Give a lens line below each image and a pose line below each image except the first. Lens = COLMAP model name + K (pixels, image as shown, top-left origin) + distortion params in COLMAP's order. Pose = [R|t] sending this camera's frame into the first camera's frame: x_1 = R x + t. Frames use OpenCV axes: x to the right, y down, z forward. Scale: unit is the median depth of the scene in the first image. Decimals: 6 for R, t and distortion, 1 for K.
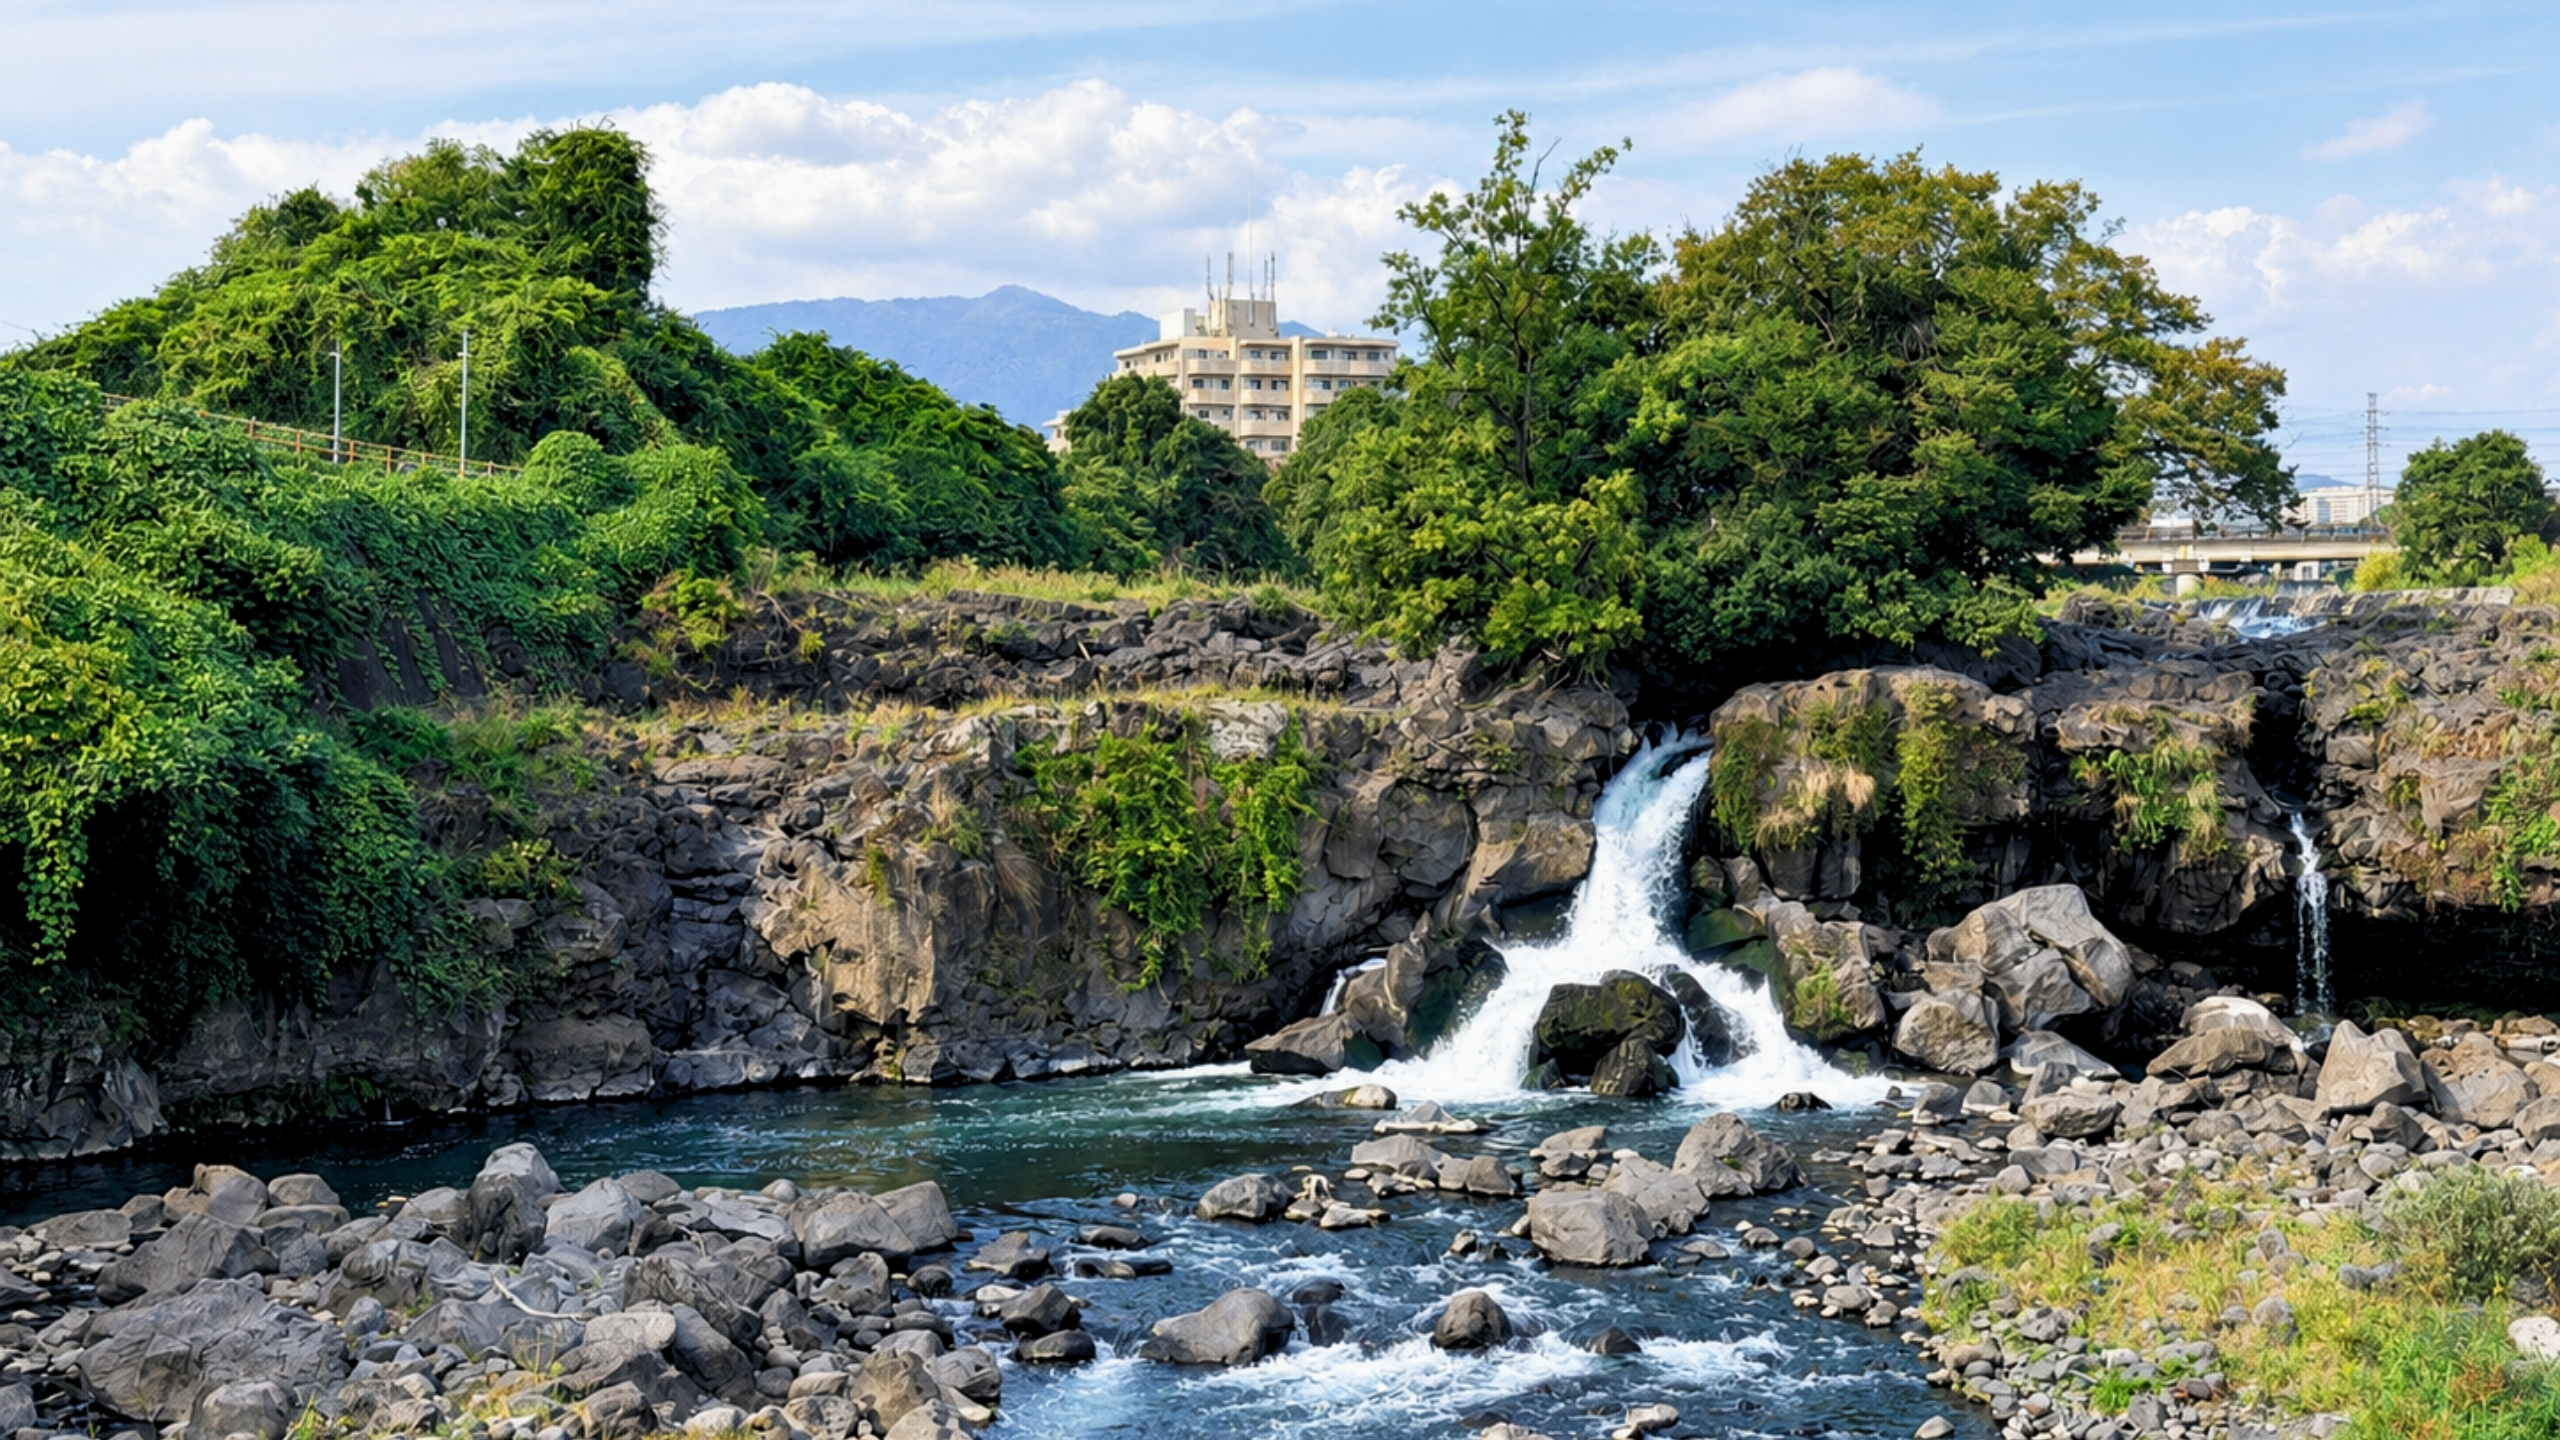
lens RADIAL K [[3534.2, 0, 1284.2], [0, 3534.2, 653.8], [0, 0, 1]] dist [0.141536, -0.021895]
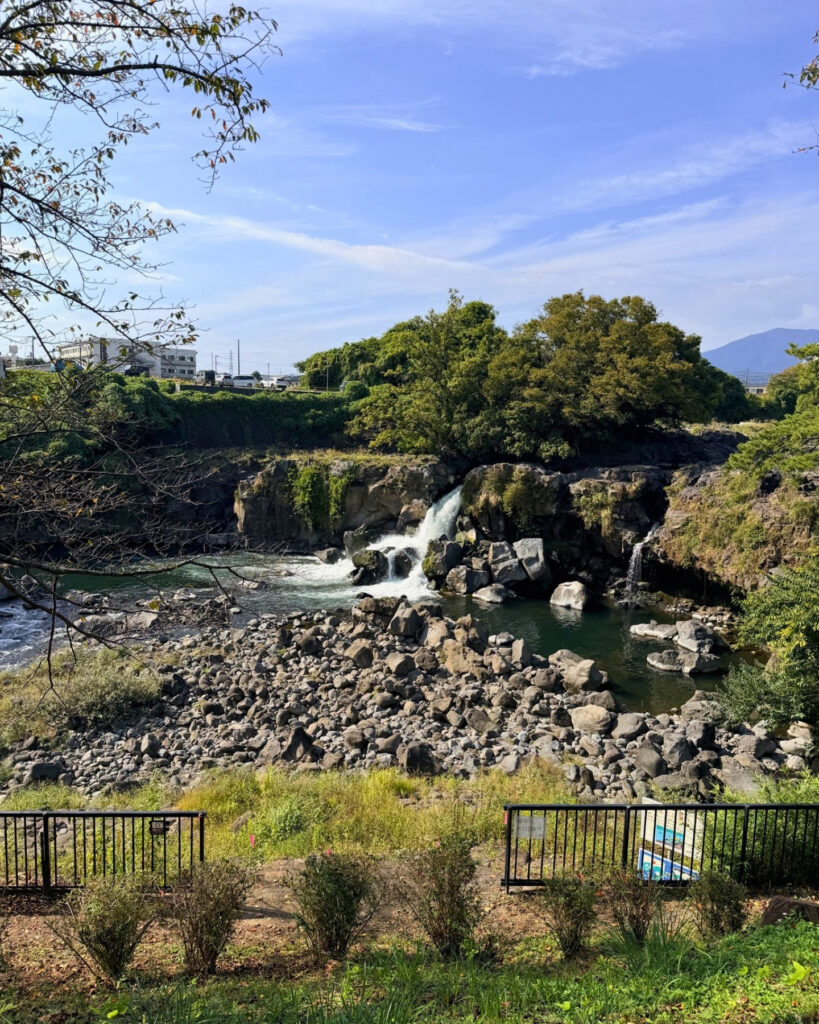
lens RADIAL K [[756.0, 0, 409.5], [0, 756.0, 512.0], [0, 0, 1]] dist [0.190486, -0.388294]
pose [[0.773957, 0.111631, -0.623321, 0.533063], [-0.030104, 0.989712, 0.139870, -0.045819], [0.632522, -0.089489, 0.769355, 0.417318]]
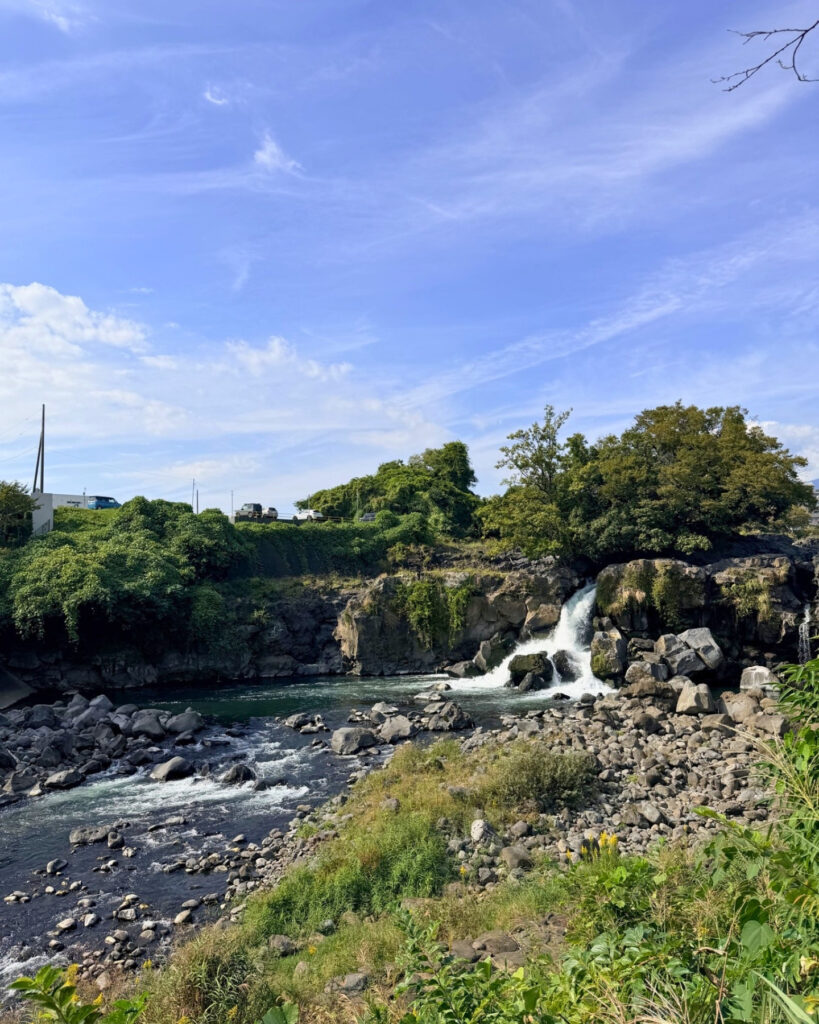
lens RADIAL K [[756.0, 0, 409.5], [0, 756.0, 512.0], [0, 0, 1]] dist [0.190486, -0.388294]
pose [[0.880349, -0.055774, -0.471035, 0.310865], [0.023560, 0.996979, -0.074016, 0.008108], [0.473740, 0.054062, 0.879004, 0.278871]]
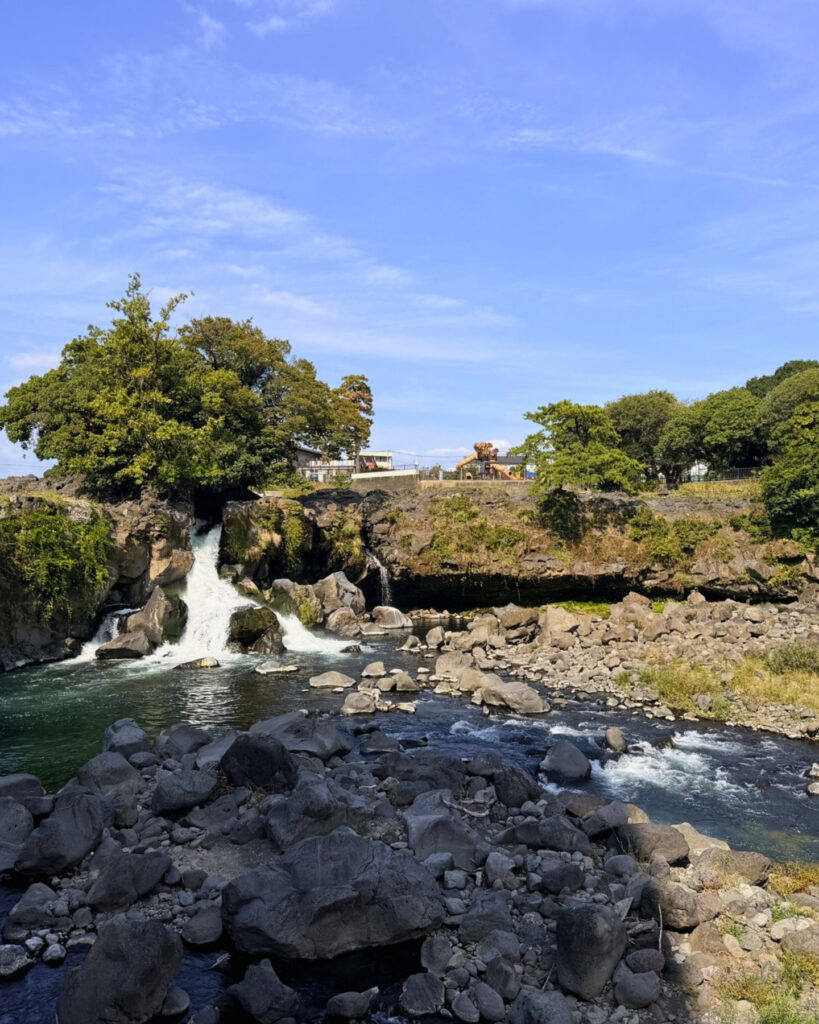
lens RADIAL K [[938.3, 0, 409.5], [0, 938.3, 512.0], [0, 0, 1]] dist [0.157778, -0.335419]
pose [[0.710181, 0.026422, 0.703523, -0.285562], [-0.010662, 0.999585, -0.026778, 0.035373], [-0.703939, 0.011517, 0.710167, 0.398596]]
